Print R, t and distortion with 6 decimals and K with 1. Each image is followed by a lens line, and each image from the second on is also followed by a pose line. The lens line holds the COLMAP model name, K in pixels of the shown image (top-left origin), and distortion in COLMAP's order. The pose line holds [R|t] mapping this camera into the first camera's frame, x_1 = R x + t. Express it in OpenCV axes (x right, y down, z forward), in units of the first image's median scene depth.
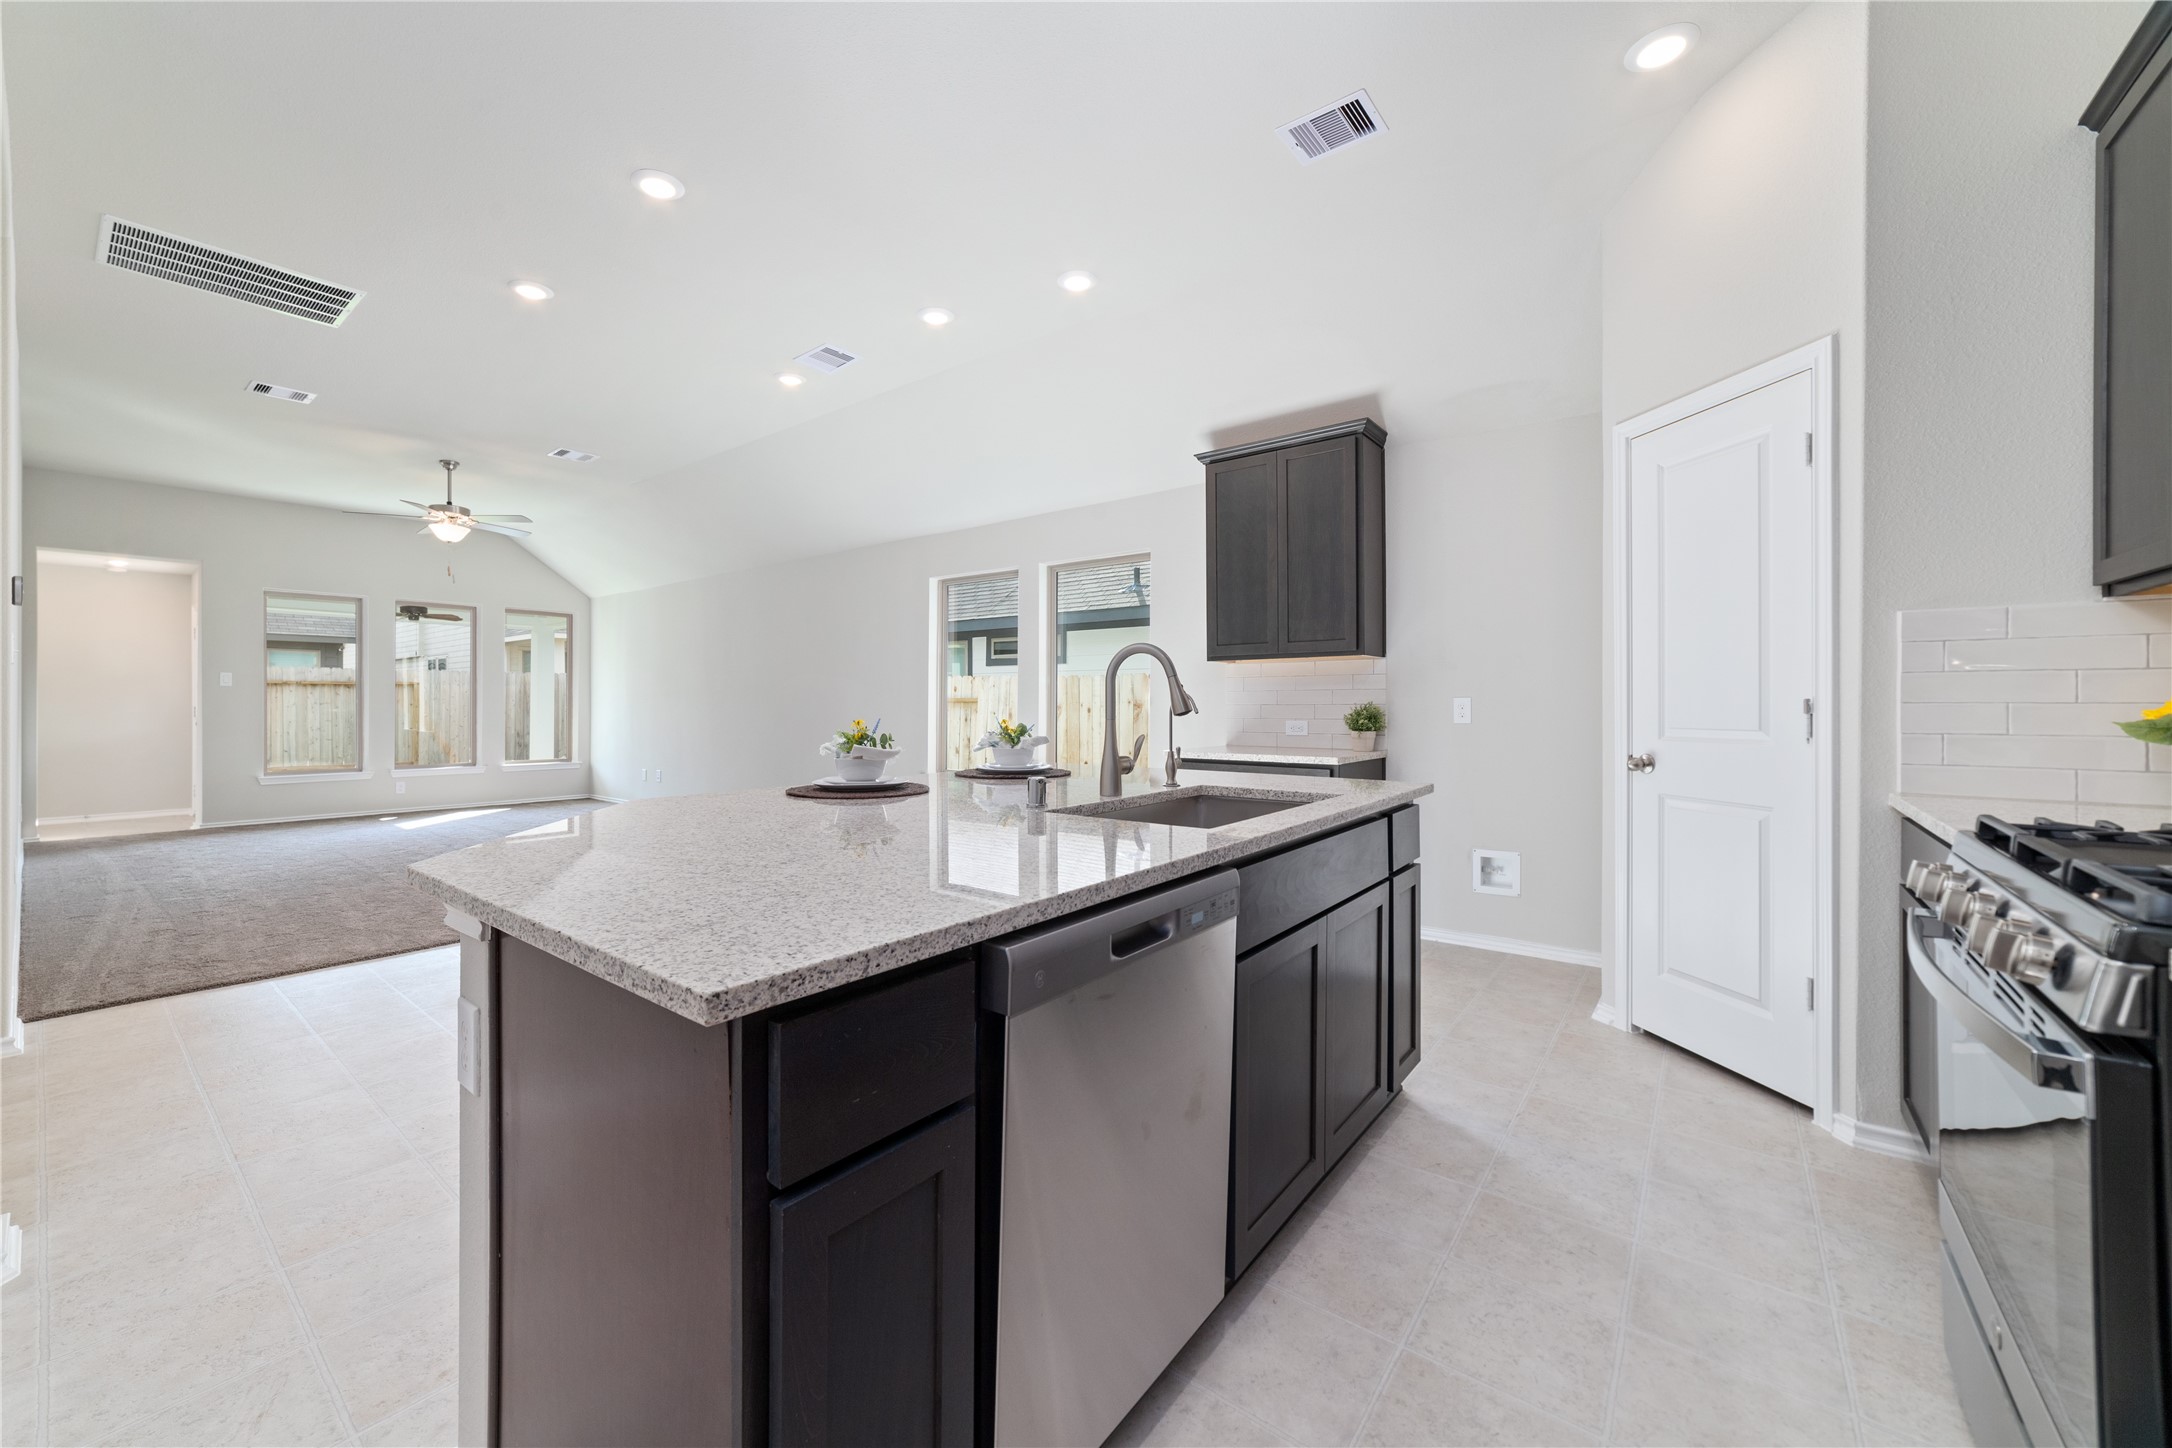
lens RADIAL K [[832.6, 0, 1082.3], [0, 832.6, 715.5], [0, 0, 1]] dist [0.000235, -0.000026]
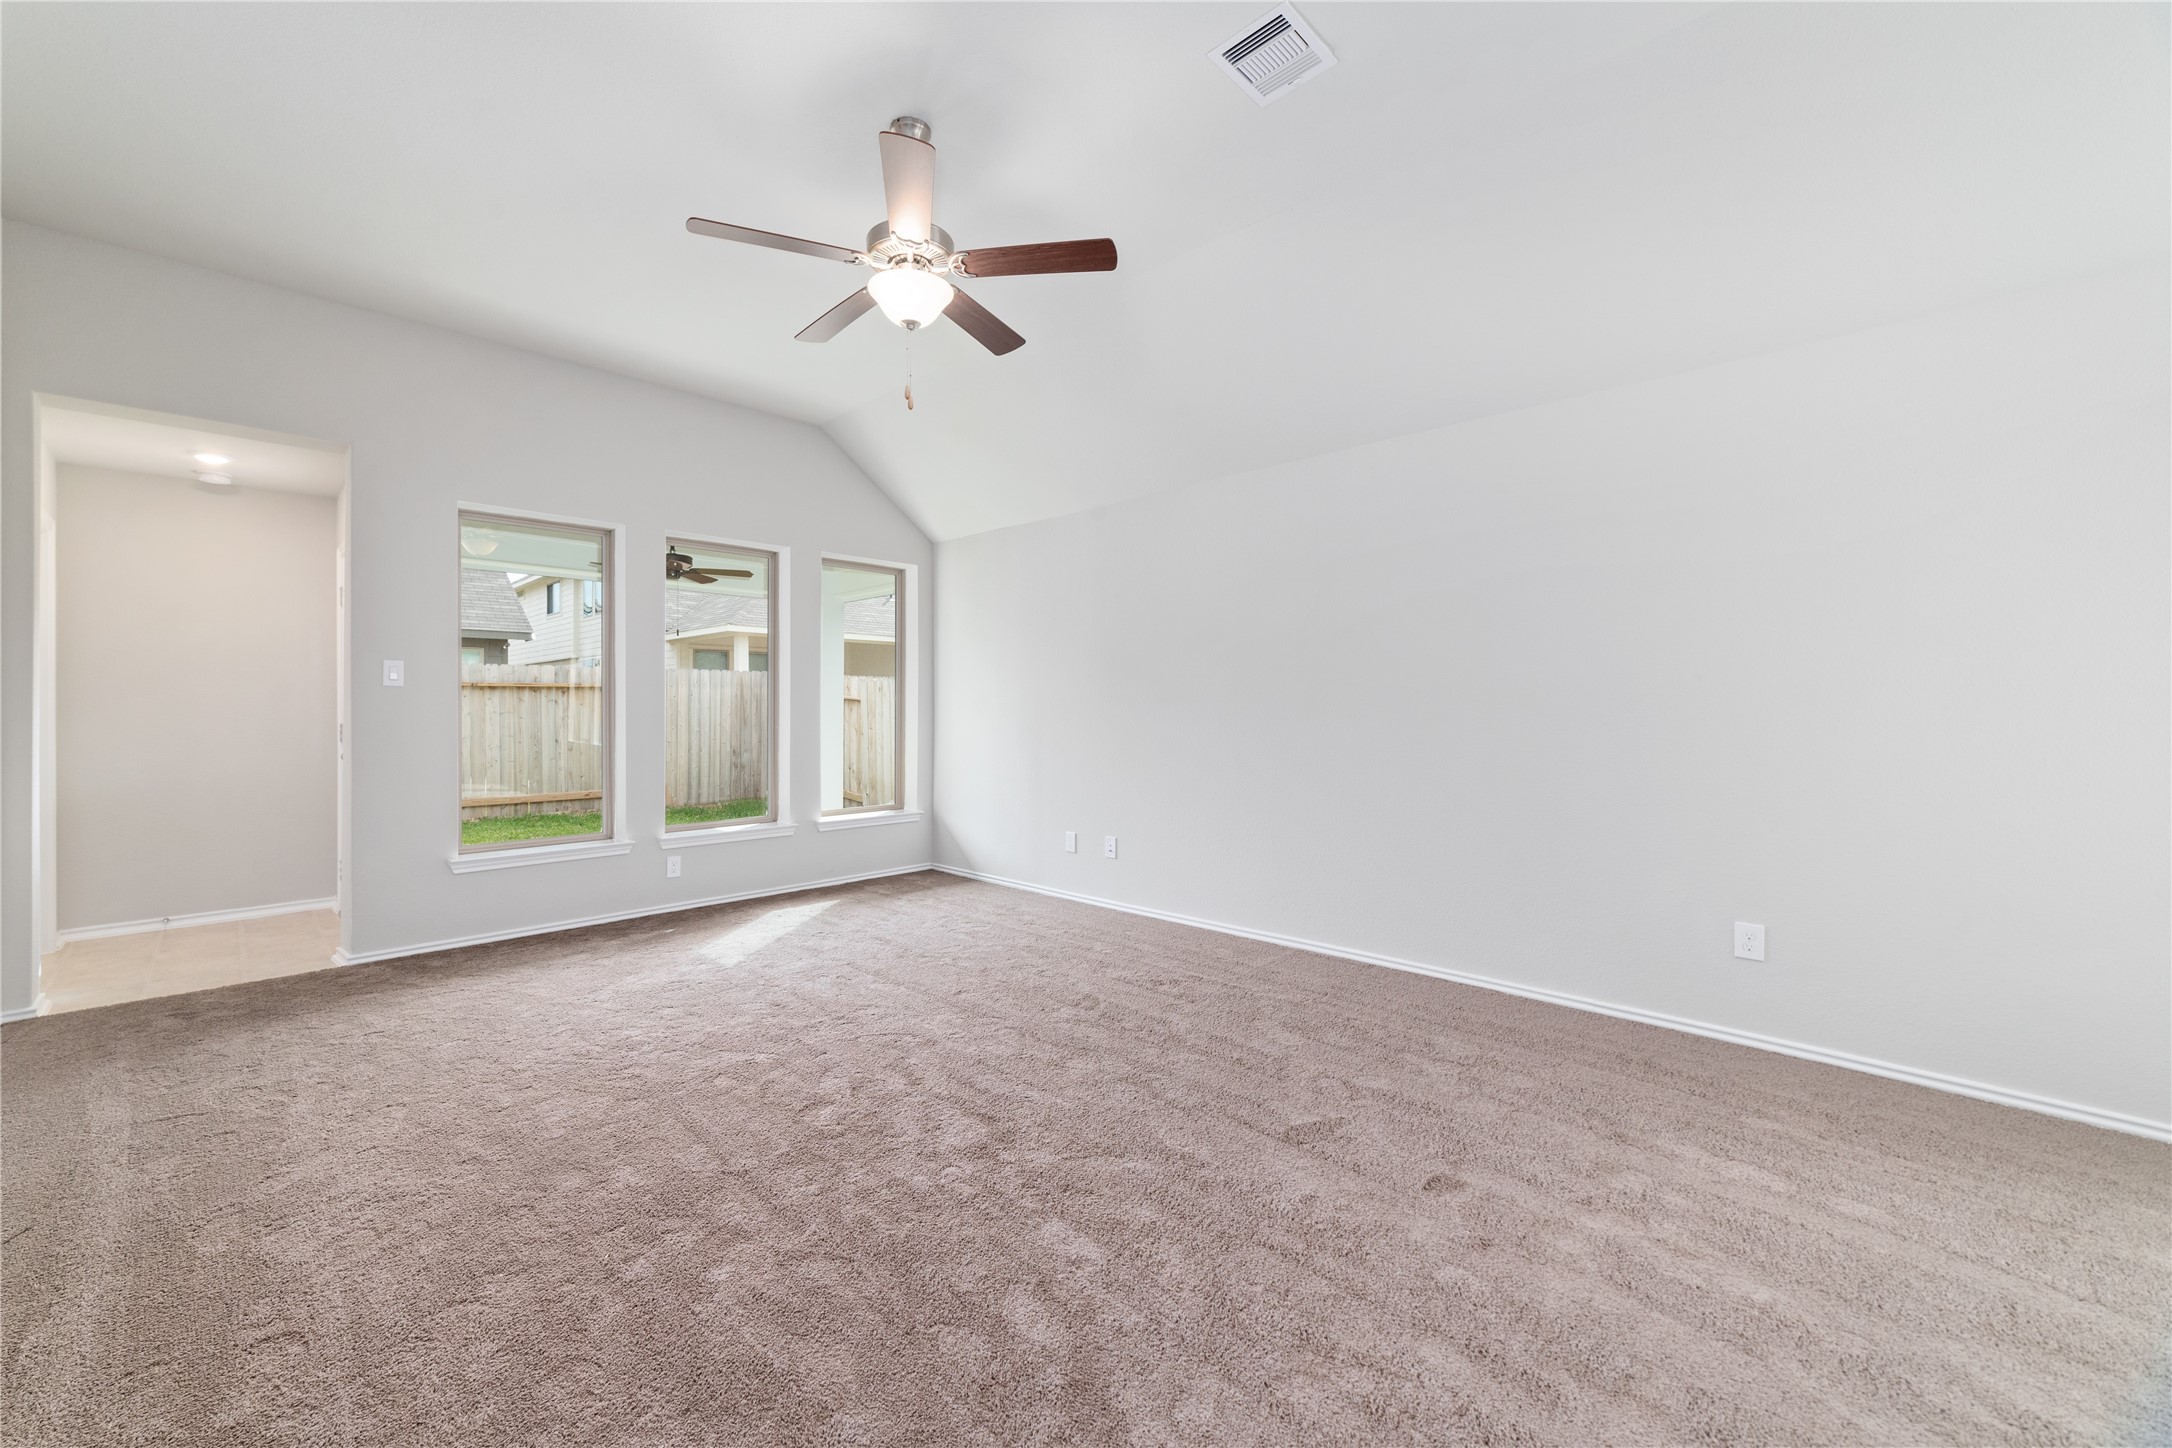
lens RADIAL K [[832.6, 0, 1084.1], [0, 832.6, 716.4], [0, 0, 1]] dist [0.000235, -0.000026]
pose [[0.995859, -0.001038, -0.090900, -0.425583], [0.000905, 0.999998, -0.001505, -0.011894], [0.090901, 0.001416, 0.995859, 0.401598]]
